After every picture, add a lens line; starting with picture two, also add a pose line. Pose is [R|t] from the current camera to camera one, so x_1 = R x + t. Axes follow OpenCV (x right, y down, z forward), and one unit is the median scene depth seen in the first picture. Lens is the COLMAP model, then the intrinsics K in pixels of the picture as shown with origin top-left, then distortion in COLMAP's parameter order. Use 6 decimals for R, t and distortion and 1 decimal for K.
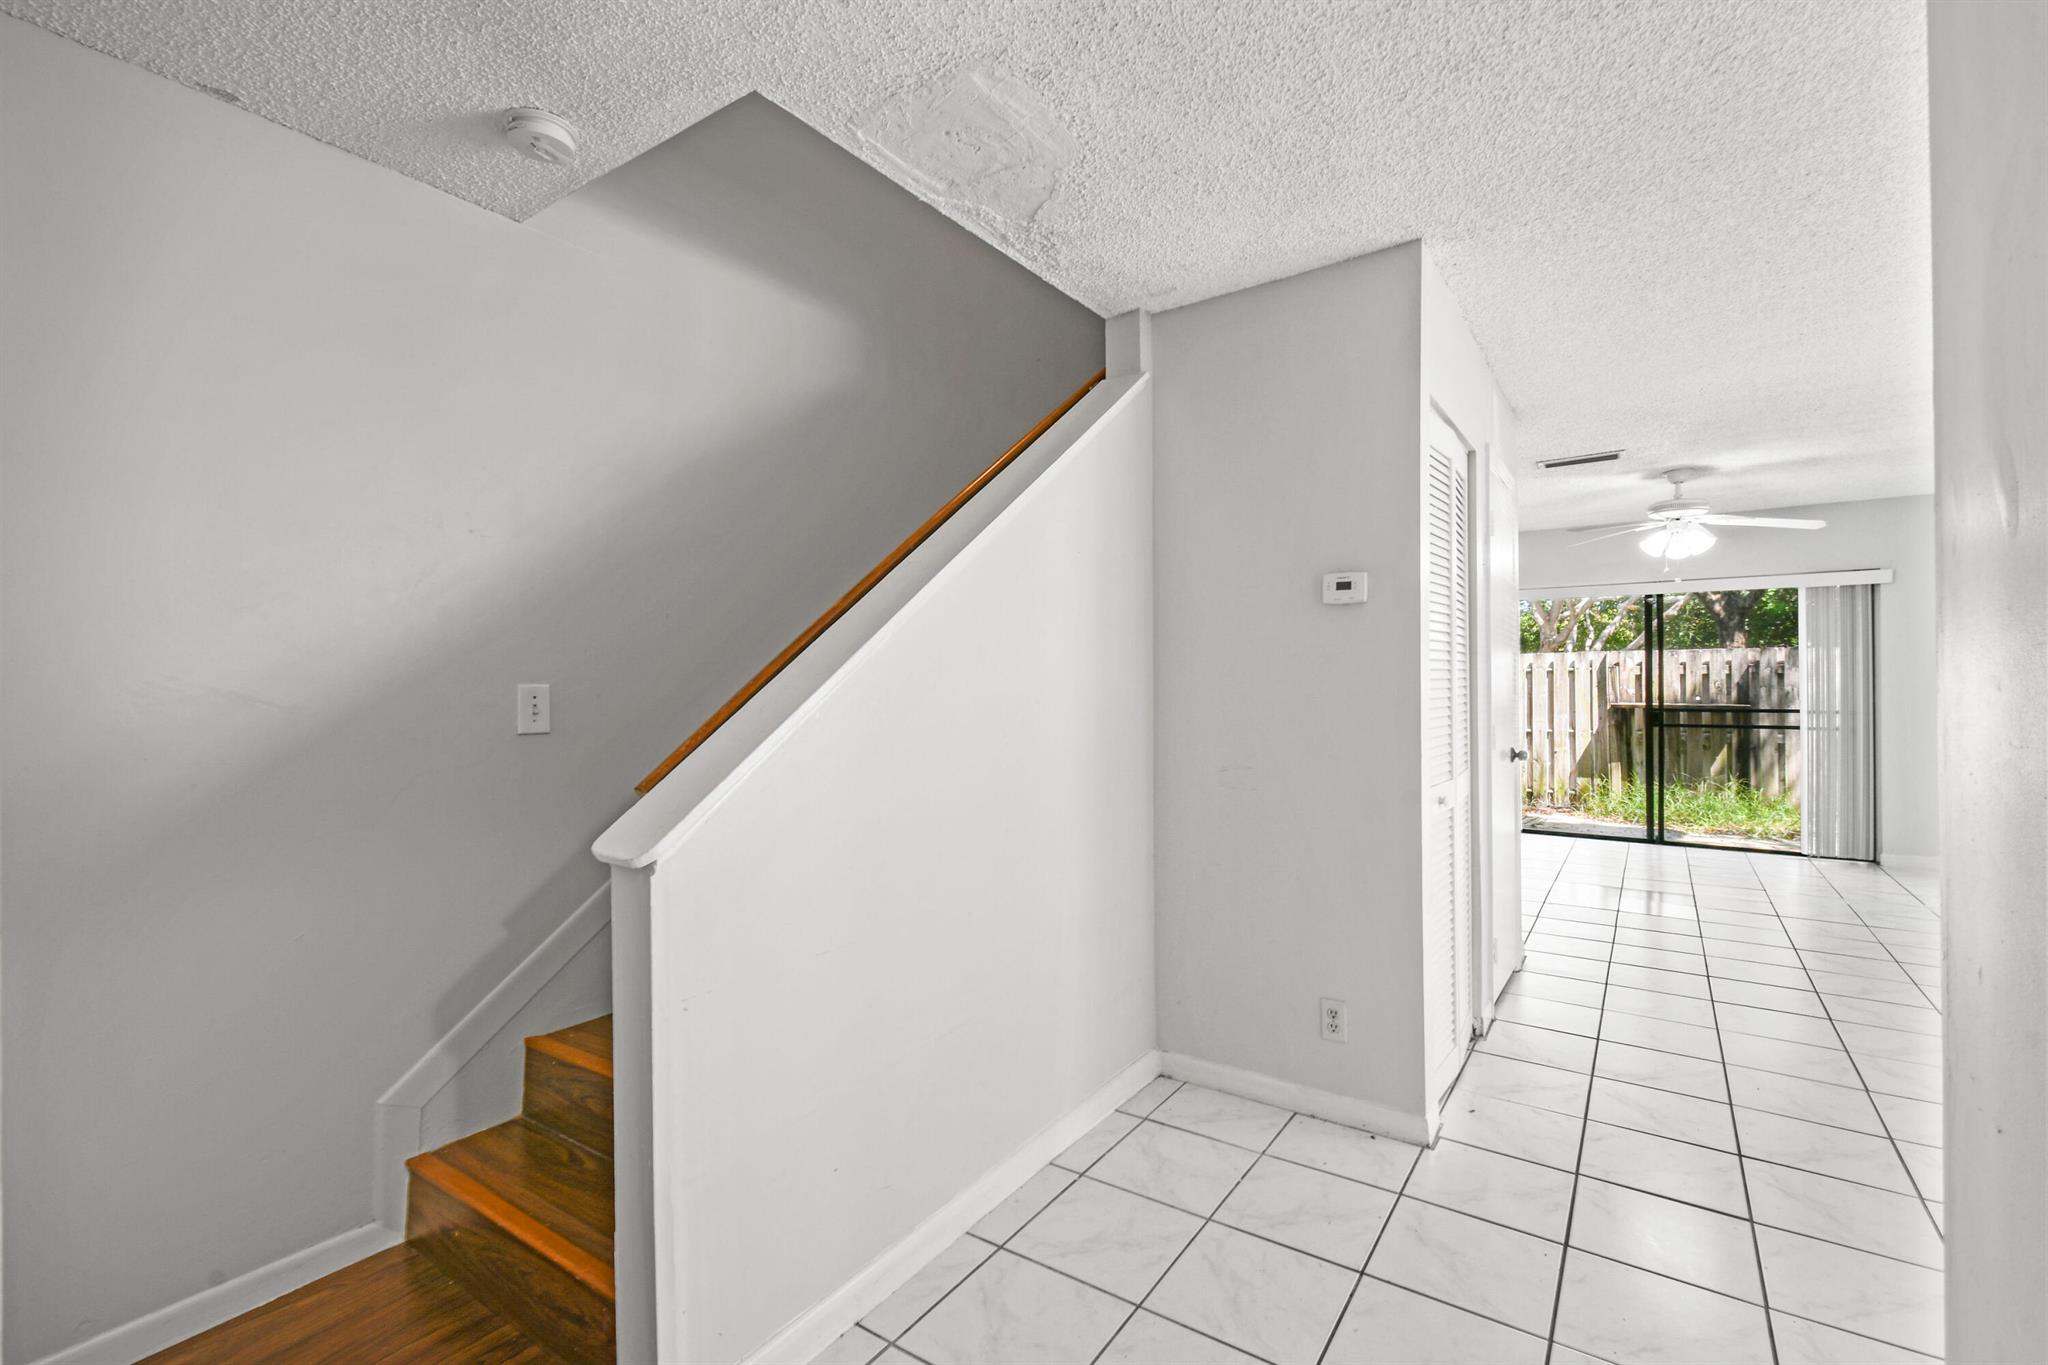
lens RADIAL K [[905.9, 0, 1056.1], [0, 905.9, 677.2], [0, 0, 1]] dist [0.002040, -0.002001]
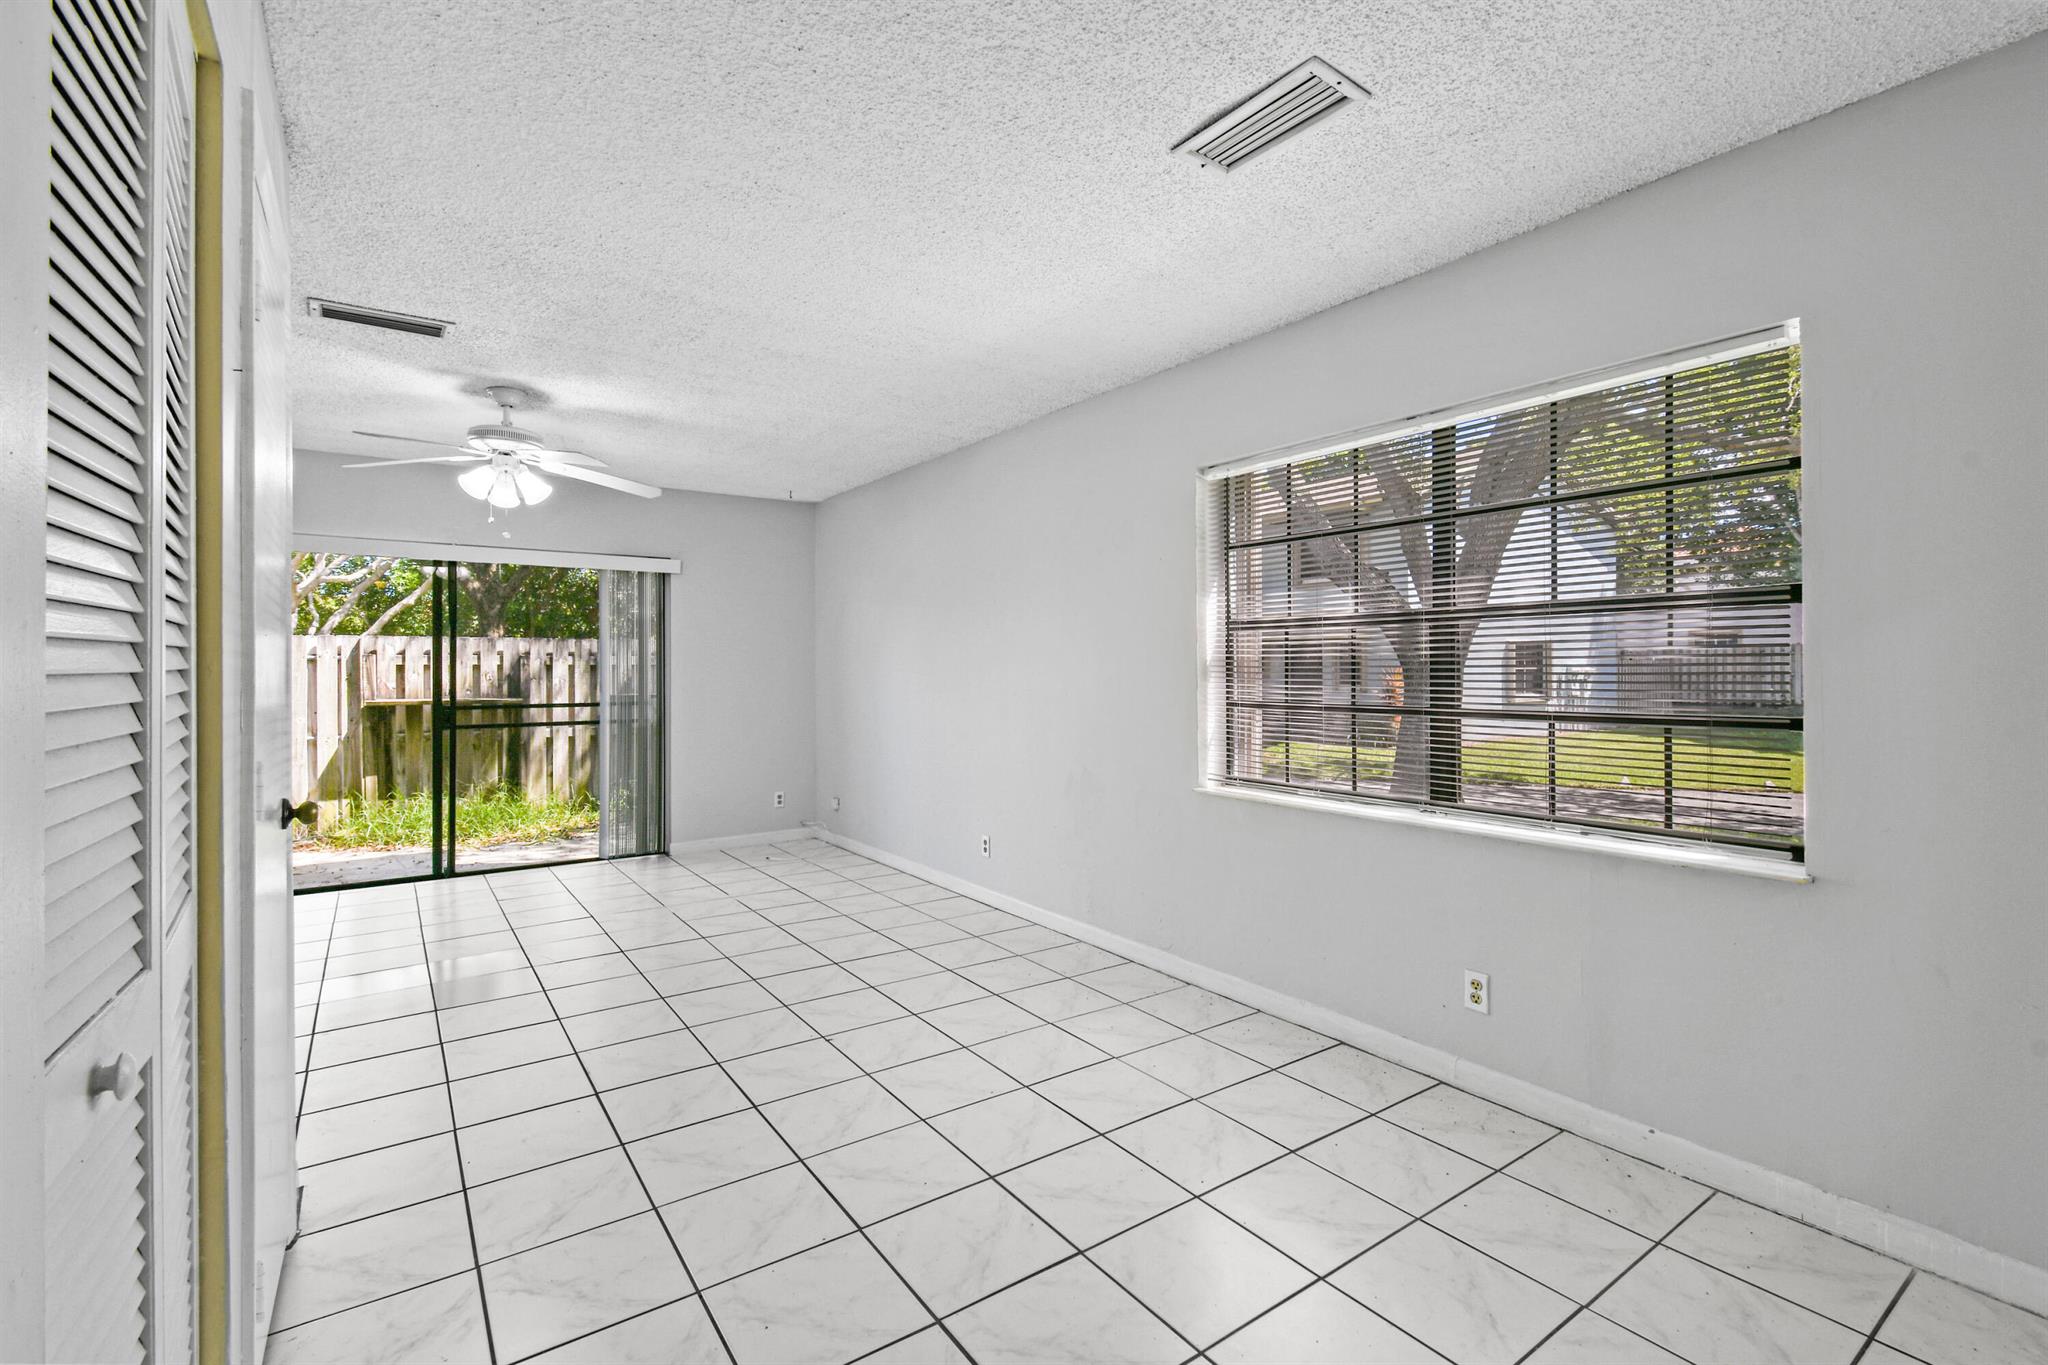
lens RADIAL K [[905.9, 0, 1020.6], [0, 905.9, 676.5], [0, 0, 1]] dist [0.002040, -0.002001]
pose [[0.358579, -0.000488, 0.933499, 0.074152], [-0.003918, 0.999990, 0.002028, 0.003511], [-0.933491, -0.004385, 0.358574, 0.179329]]
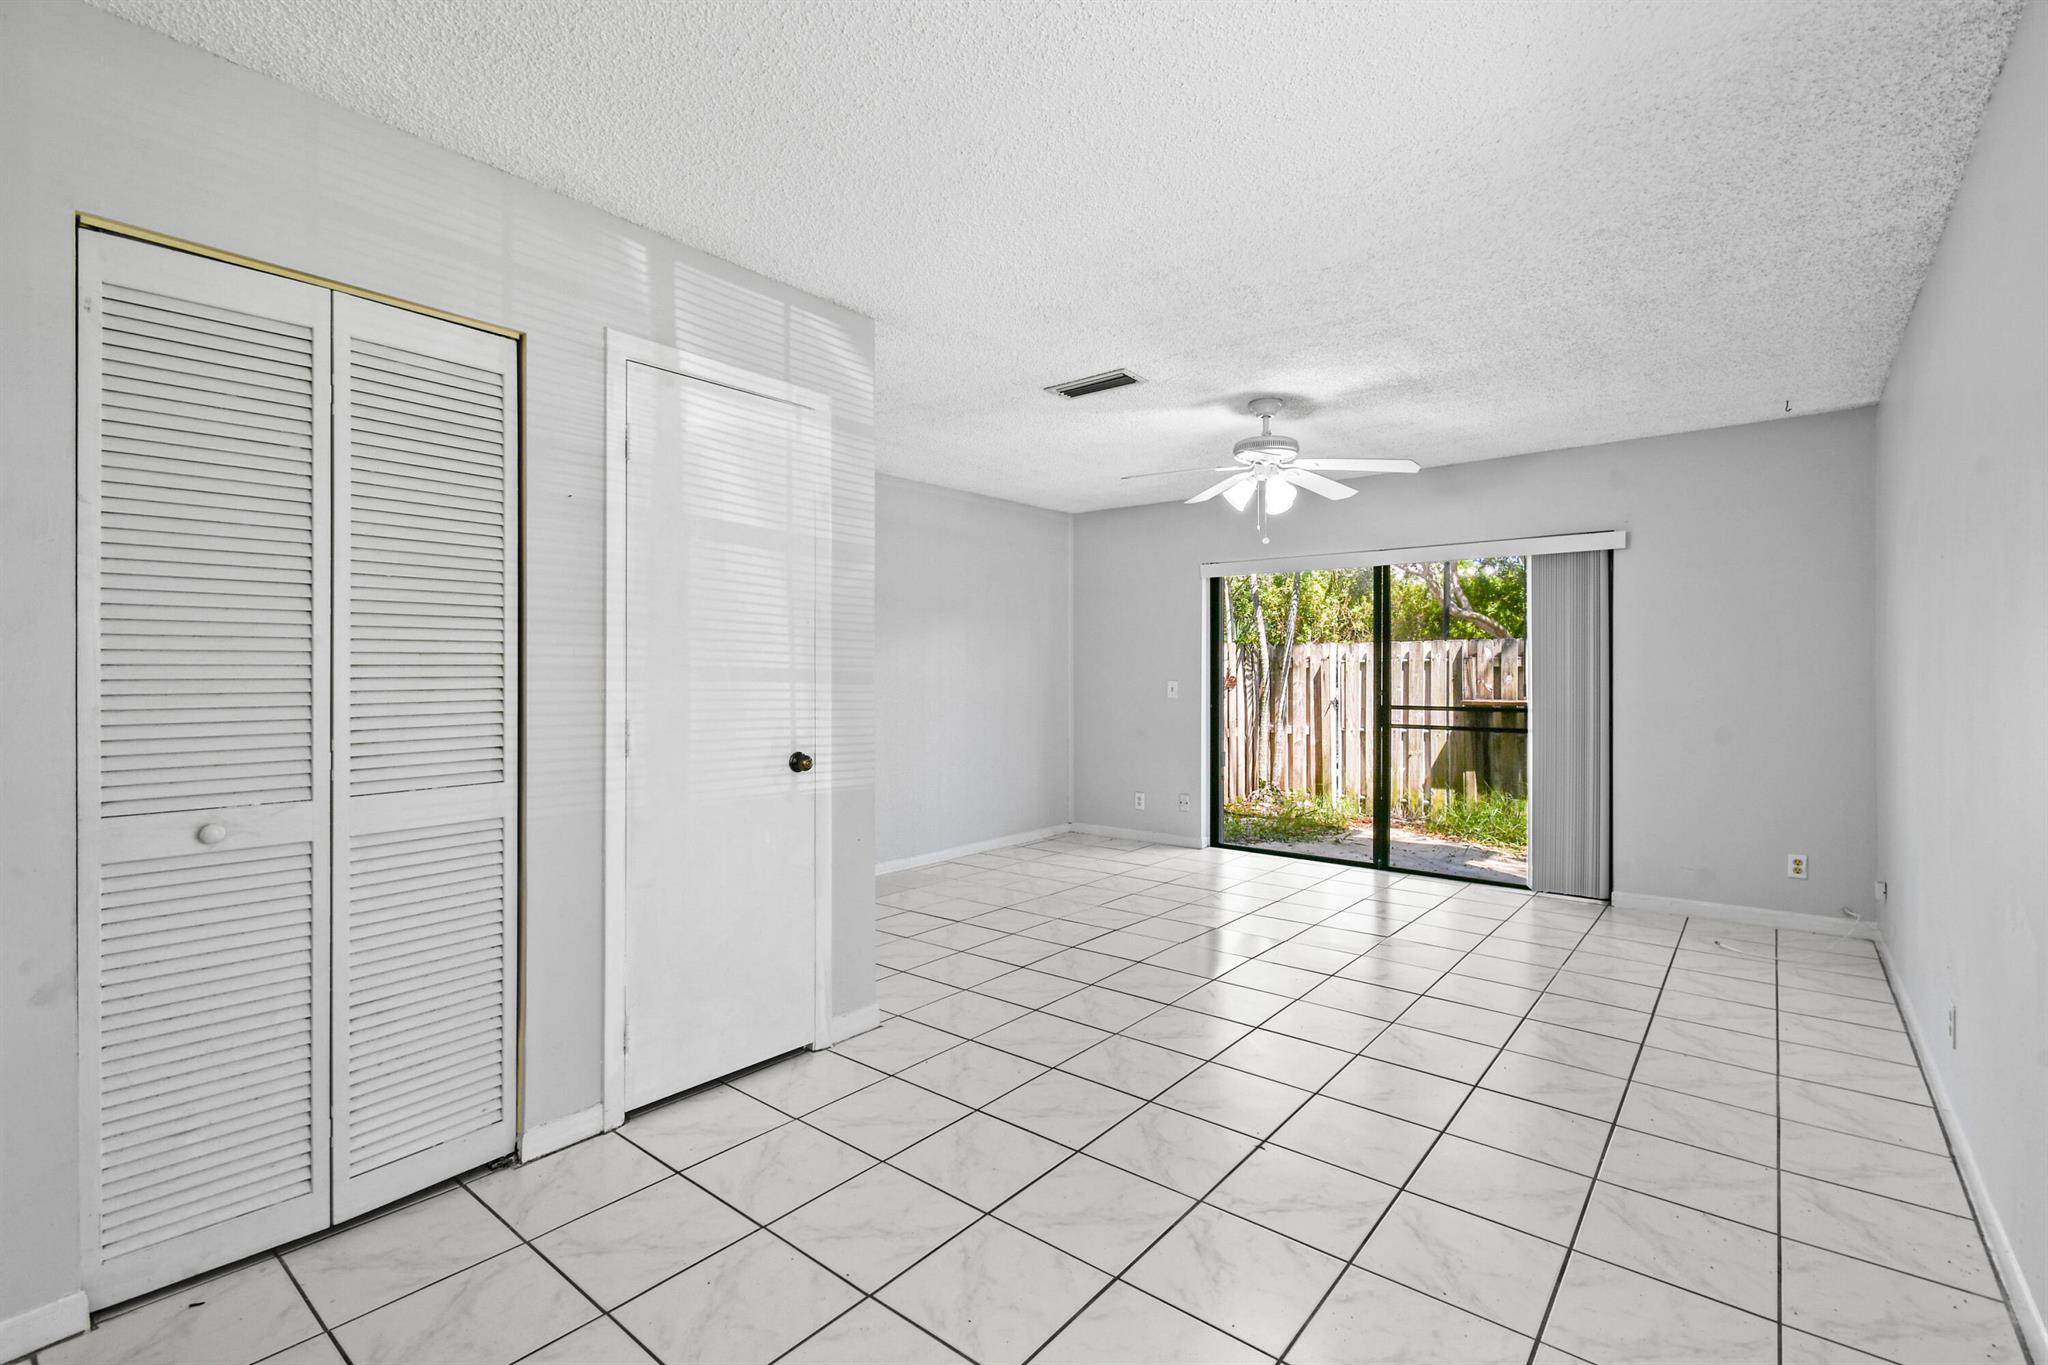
lens RADIAL K [[905.9, 0, 1046.6], [0, 905.9, 673.3], [0, 0, 1]] dist [0.002040, -0.002001]
pose [[0.996043, 0.008790, -0.088440, 0.306703], [-0.008520, 0.999958, 0.003431, 0.003645], [0.088467, -0.002664, 0.996076, 0.109035]]
